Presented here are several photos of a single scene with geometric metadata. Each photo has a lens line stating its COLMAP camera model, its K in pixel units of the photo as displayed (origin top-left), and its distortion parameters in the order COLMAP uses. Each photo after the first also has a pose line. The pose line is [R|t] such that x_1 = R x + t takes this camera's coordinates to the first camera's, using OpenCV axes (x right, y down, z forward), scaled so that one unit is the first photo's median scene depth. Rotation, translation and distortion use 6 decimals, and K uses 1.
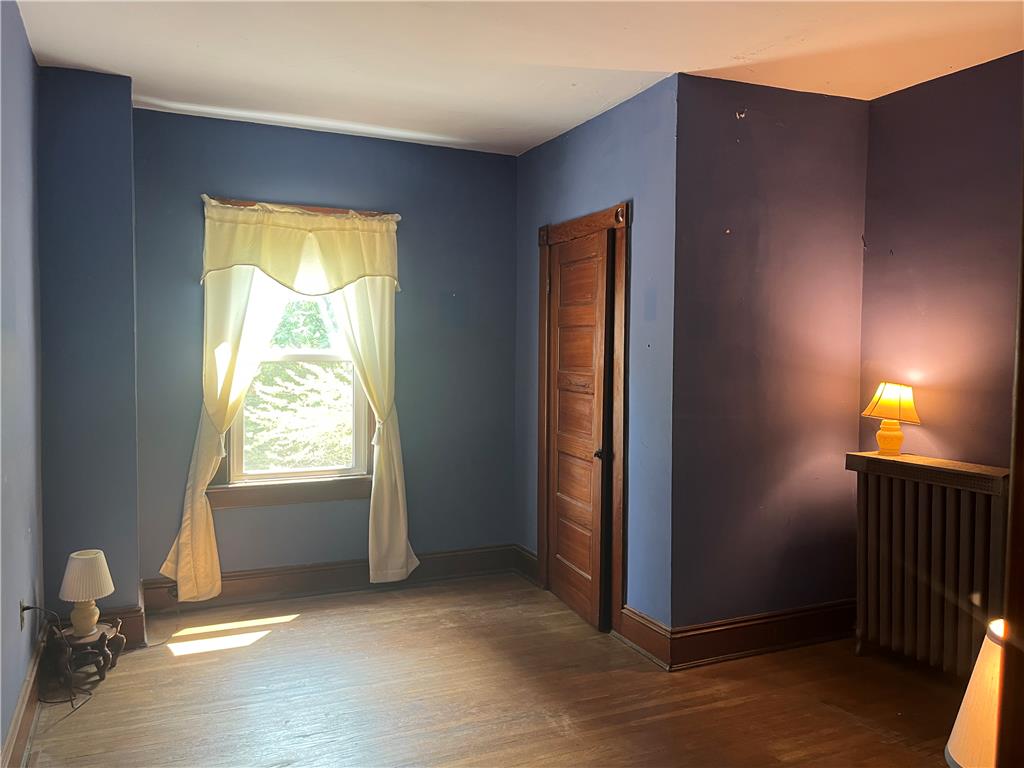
lens RADIAL K [[757.3, 0, 503.9], [0, 757.3, 380.8], [0, 0, 1]] dist [0.067649, -0.097212]
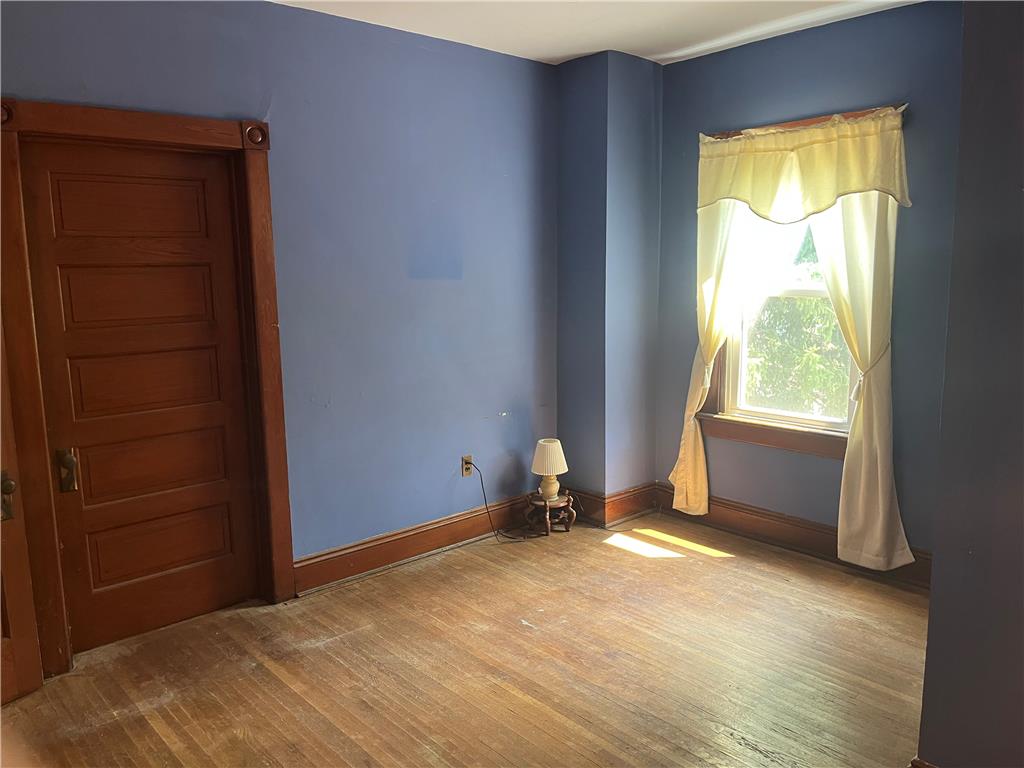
lens RADIAL K [[757.3, 0, 503.9], [0, 757.3, 380.8], [0, 0, 1]] dist [0.067649, -0.097212]
pose [[0.318033, 0.128254, -0.939365, 0.516222], [-0.021225, 0.991523, 0.128189, -0.036936], [0.947842, -0.020830, 0.318059, 0.394586]]
